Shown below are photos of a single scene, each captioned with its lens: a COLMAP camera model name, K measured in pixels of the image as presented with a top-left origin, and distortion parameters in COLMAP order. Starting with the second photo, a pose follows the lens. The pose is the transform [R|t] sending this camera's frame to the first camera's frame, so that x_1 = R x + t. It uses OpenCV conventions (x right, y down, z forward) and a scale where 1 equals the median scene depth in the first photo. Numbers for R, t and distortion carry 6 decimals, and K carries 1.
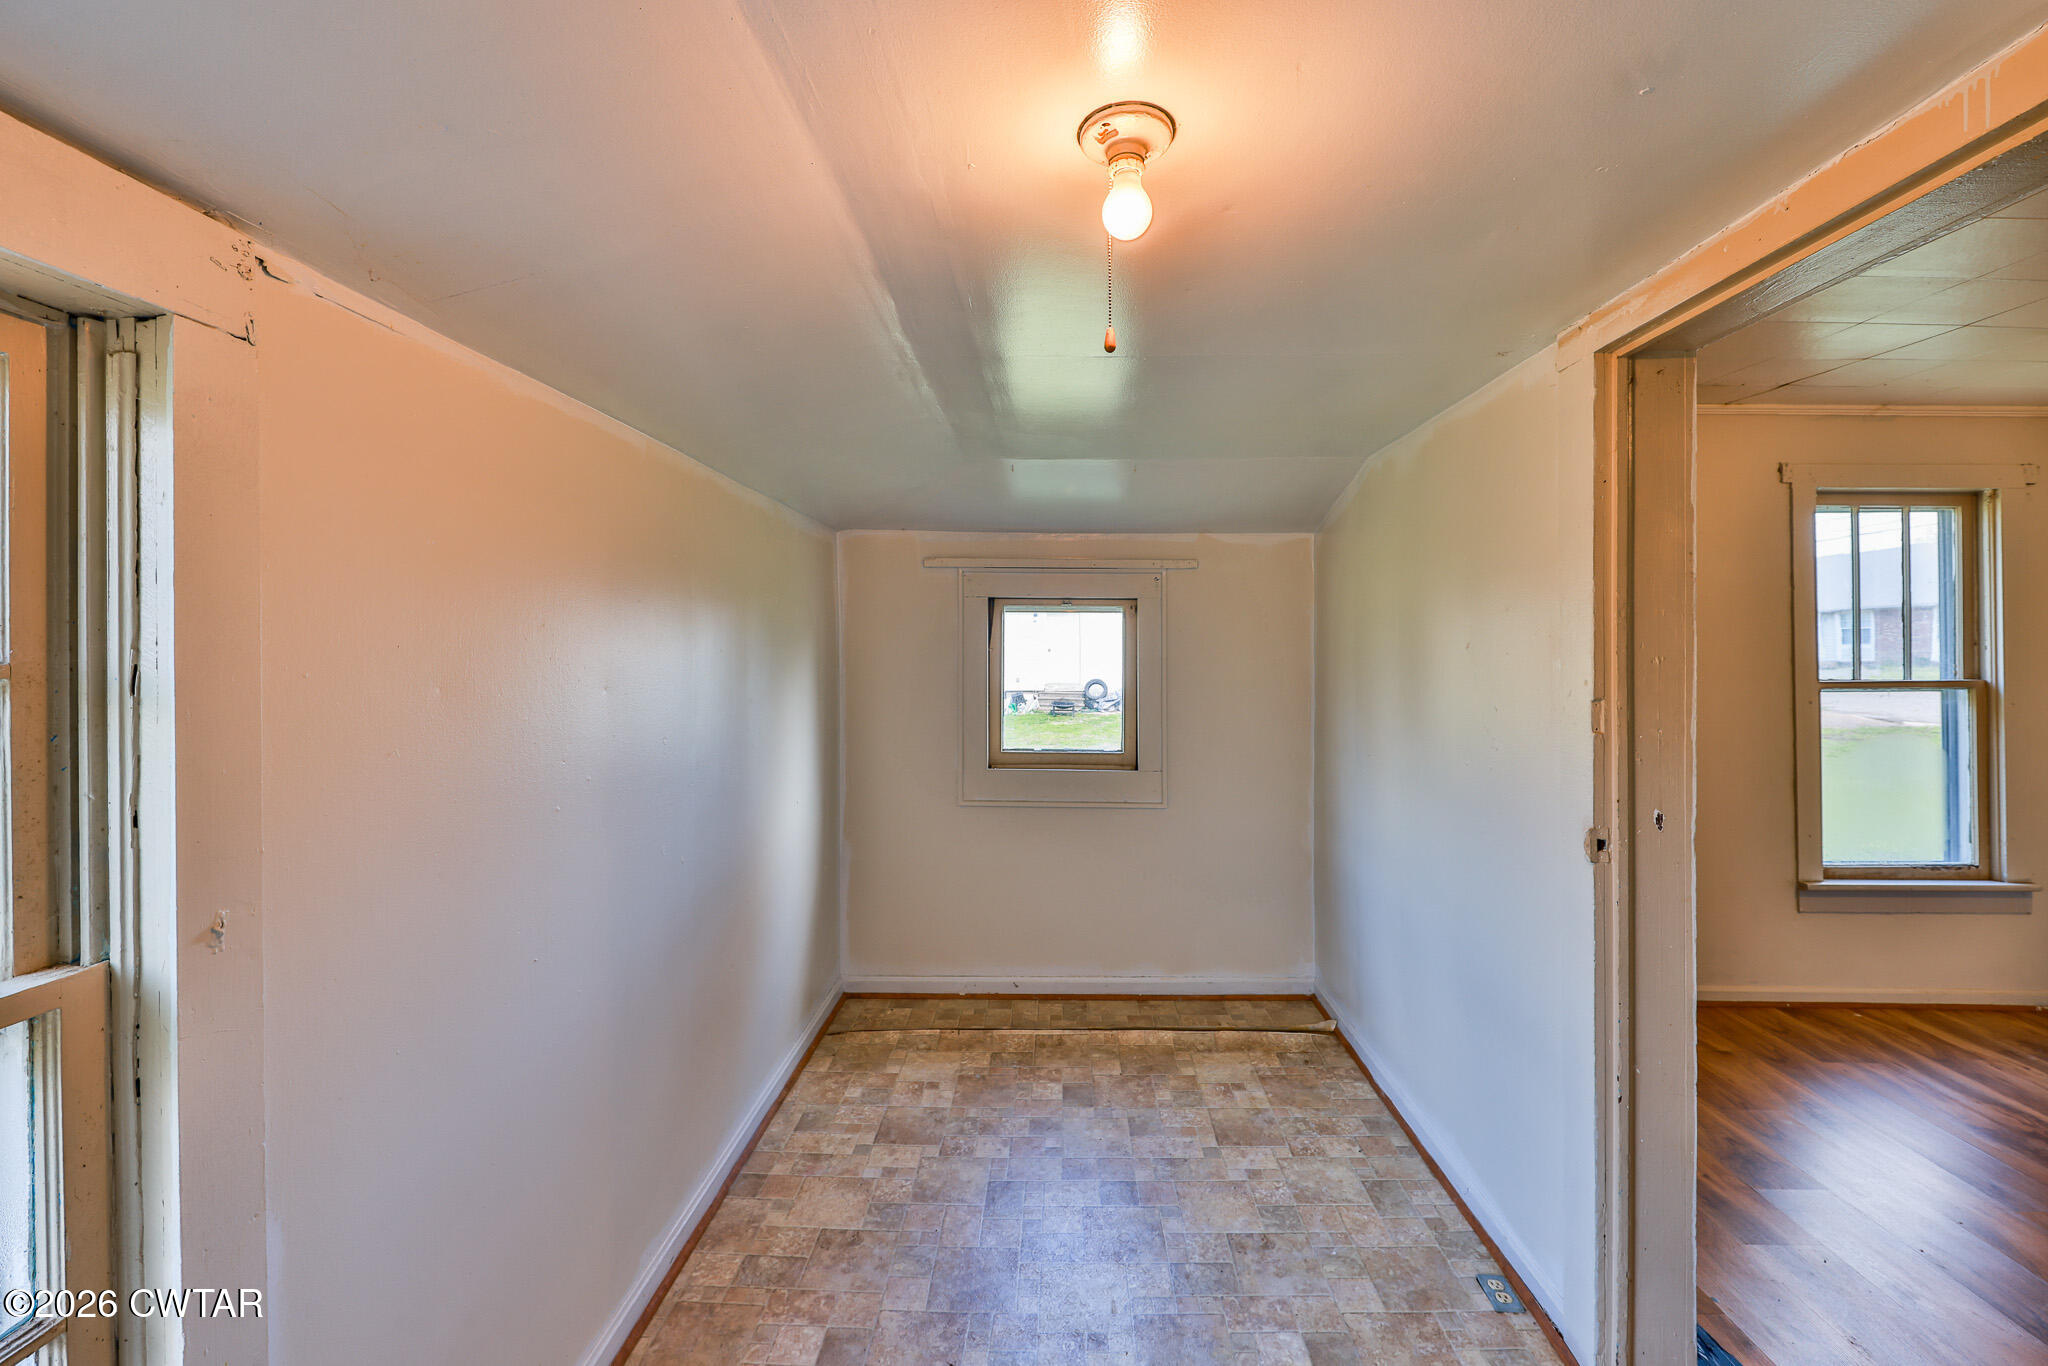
lens RADIAL K [[862.7, 0, 1059.4], [0, 862.7, 653.8], [0, 0, 1]] dist [0.000447, 0.000091]
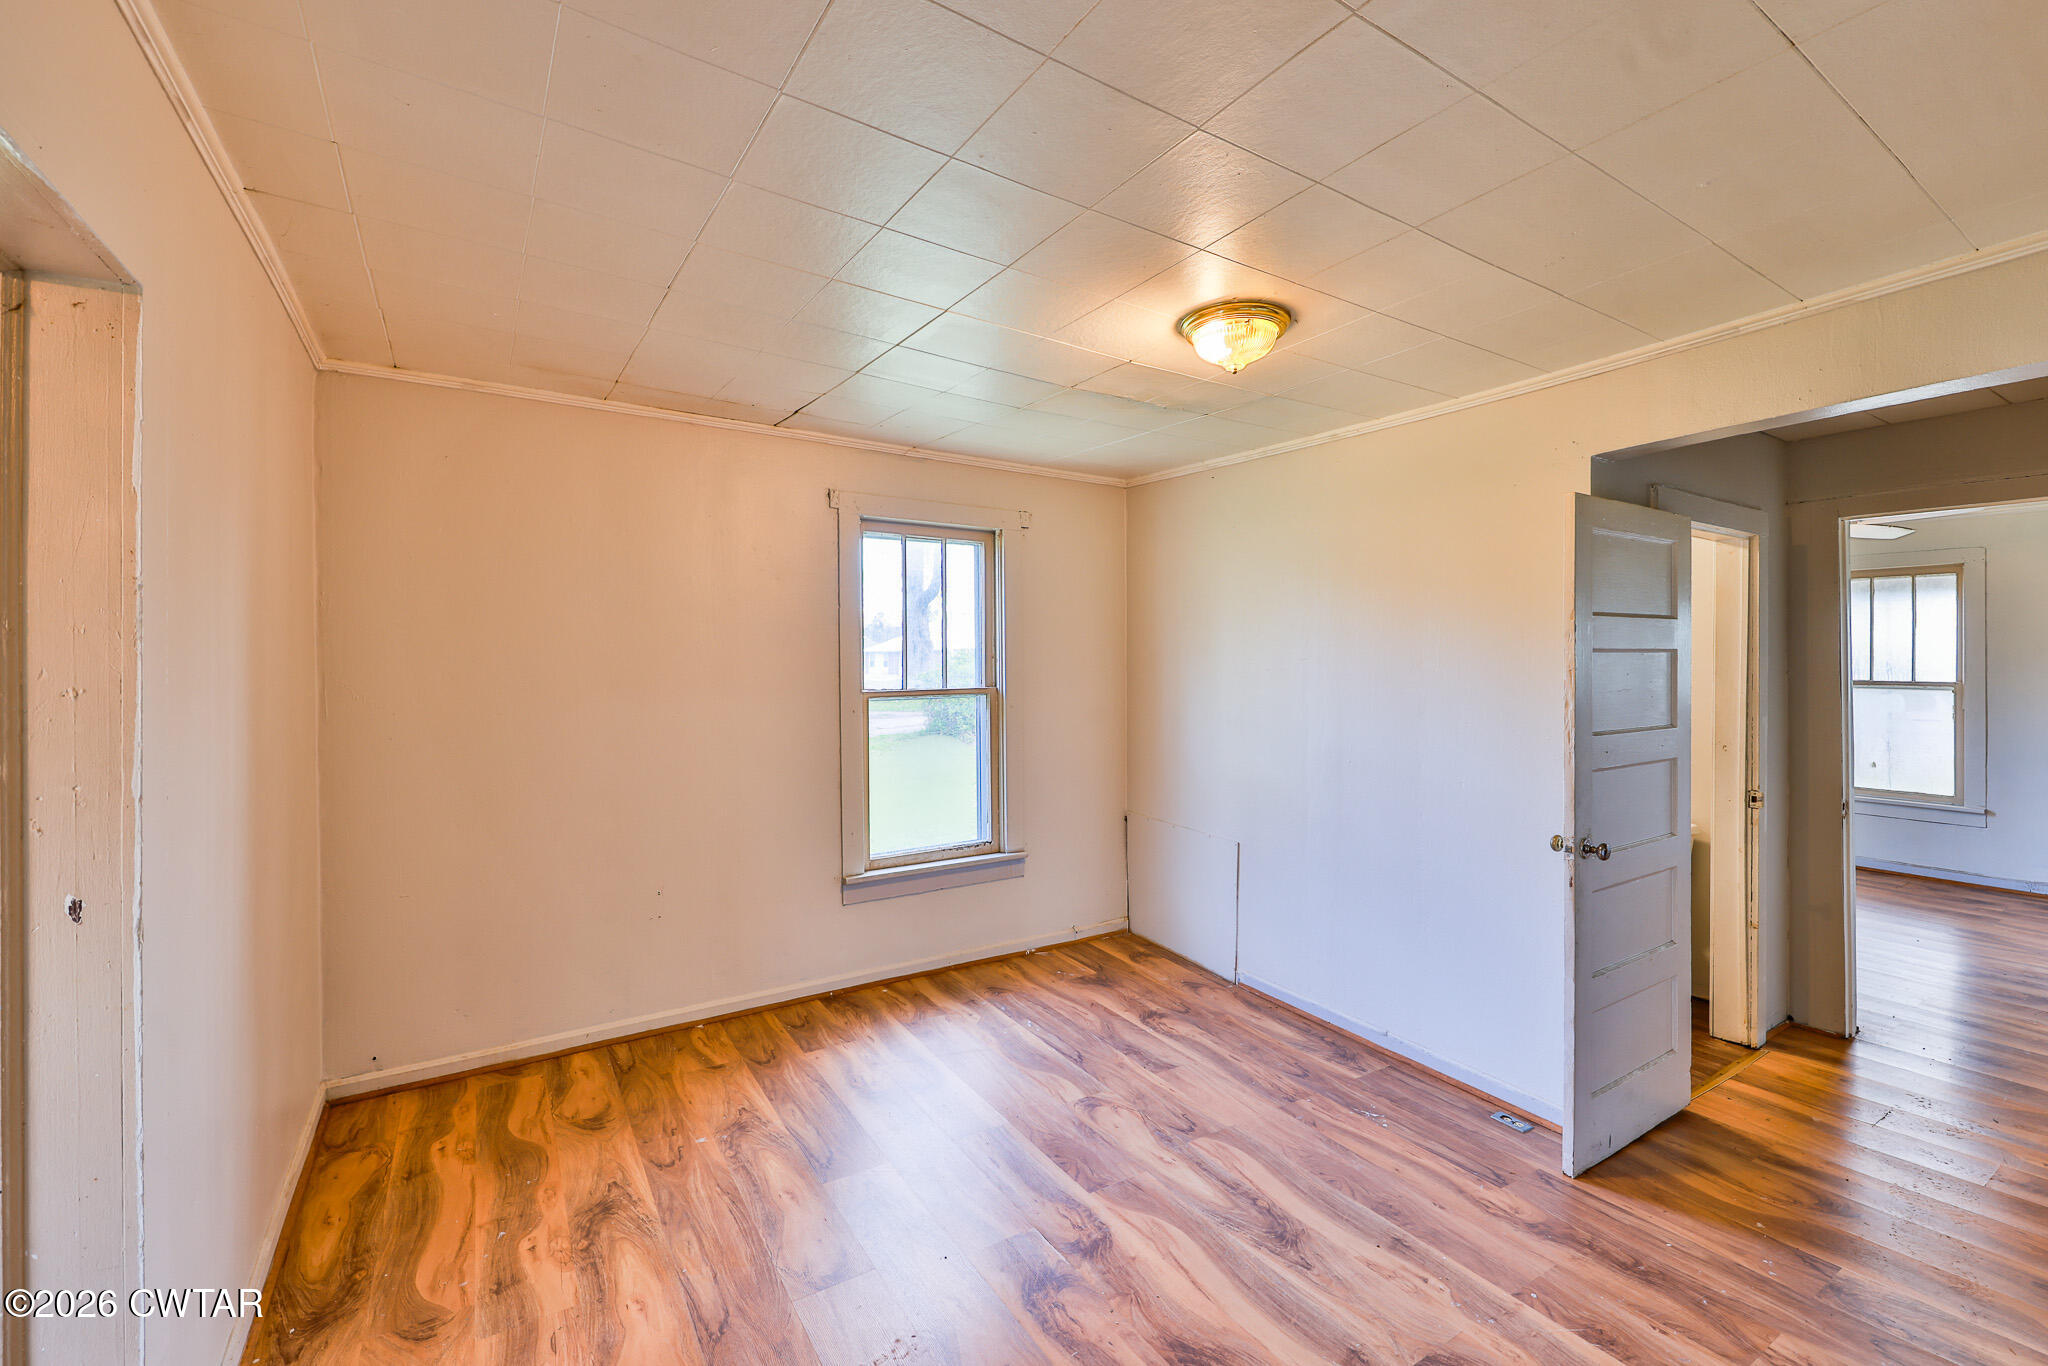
lens RADIAL K [[850.6, 0, 1018.5], [0, 850.6, 670.1], [0, 0, 1]] dist [0.001186, -0.000058]
pose [[0.848453, -0.015090, 0.529056, 0.474888], [0.011303, 0.999882, 0.010393, -0.005384], [-0.529150, -0.002838, 0.848523, -0.023785]]
